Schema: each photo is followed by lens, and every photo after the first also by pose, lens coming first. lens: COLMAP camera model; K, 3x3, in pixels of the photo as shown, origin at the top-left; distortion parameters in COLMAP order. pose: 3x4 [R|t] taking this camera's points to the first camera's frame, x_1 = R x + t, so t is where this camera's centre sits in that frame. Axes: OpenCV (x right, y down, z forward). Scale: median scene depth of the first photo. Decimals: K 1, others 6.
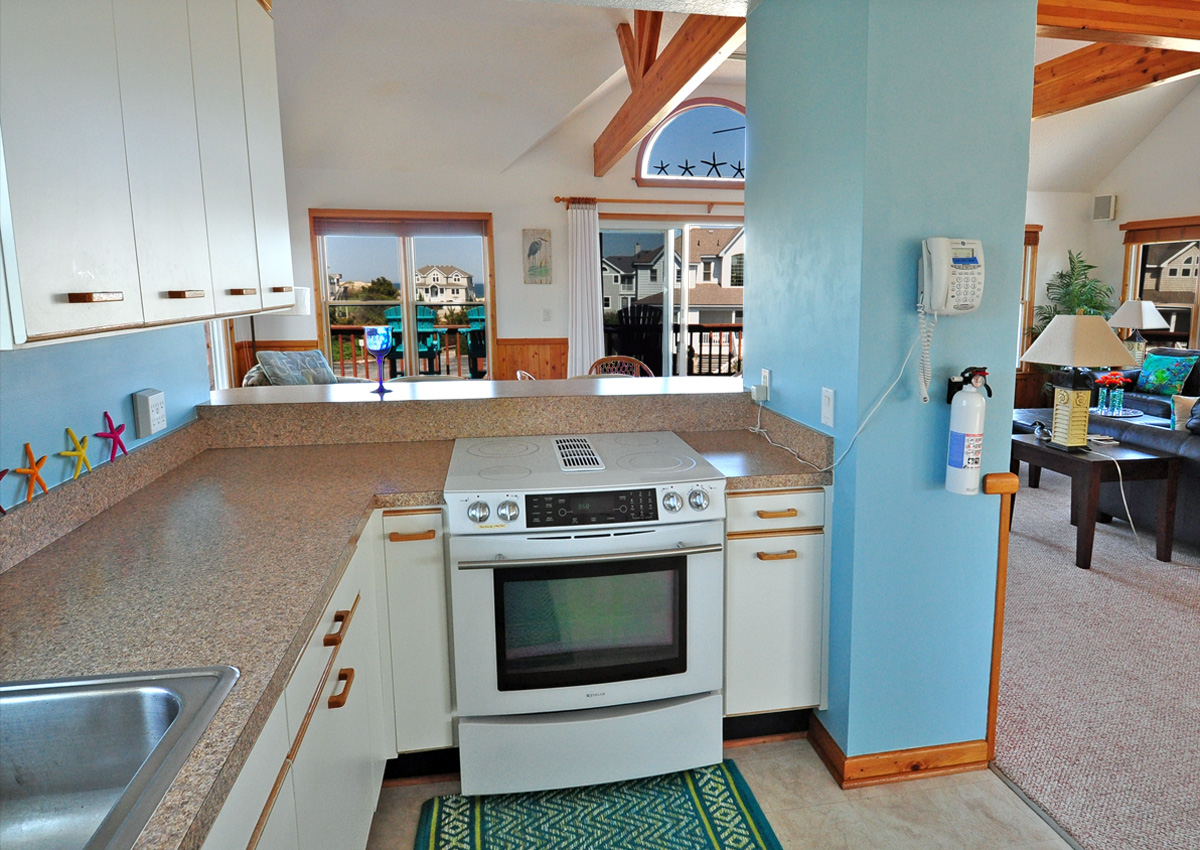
lens RADIAL K [[672.0, 0, 603.4], [0, 672.0, 379.1], [0, 0, 1]] dist [0.002024, -0.000027]
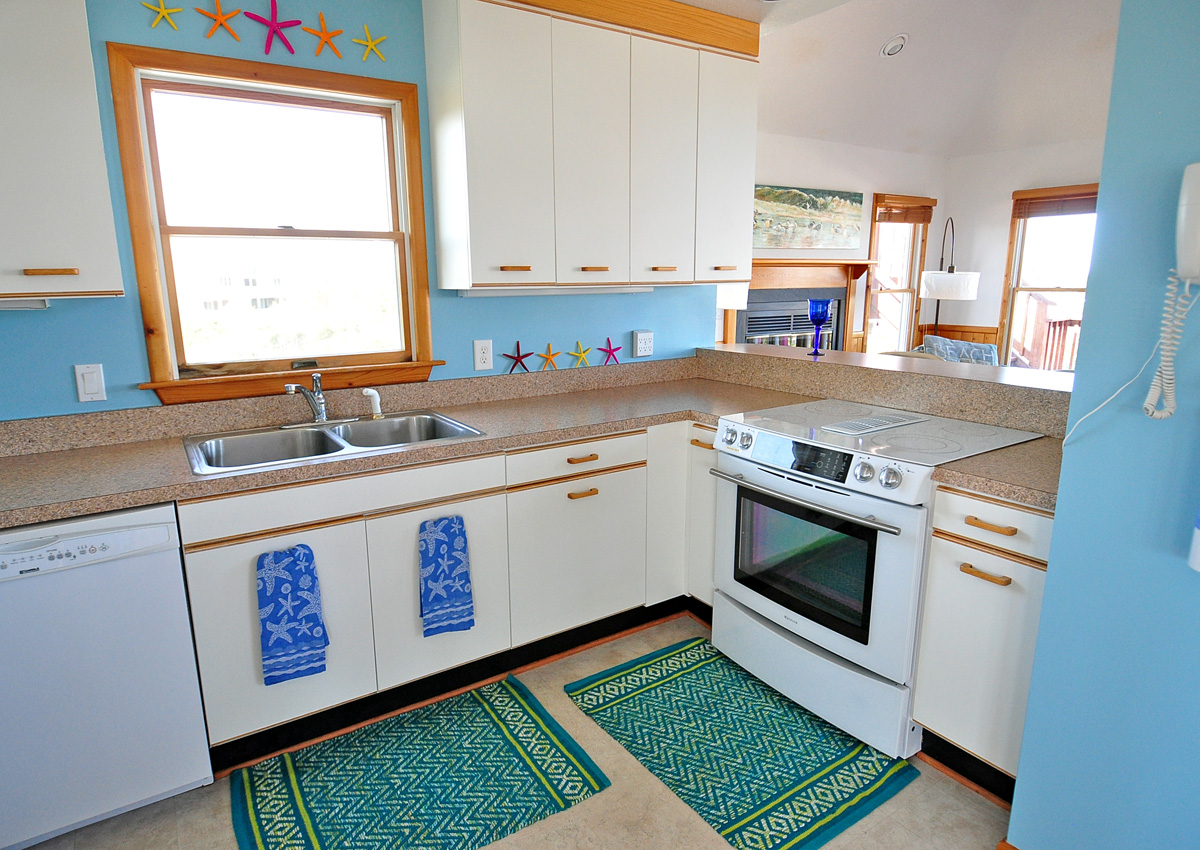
lens RADIAL K [[679.6, 0, 600.0], [0, 679.6, 425.0], [0, 0, 1]] dist [-0.000162, -0.000071]
pose [[0.399523, 0.185792, -0.897699, 0.833615], [-0.117617, 0.981543, 0.150799, 0.005540], [0.909147, 0.045336, 0.414001, 0.205968]]
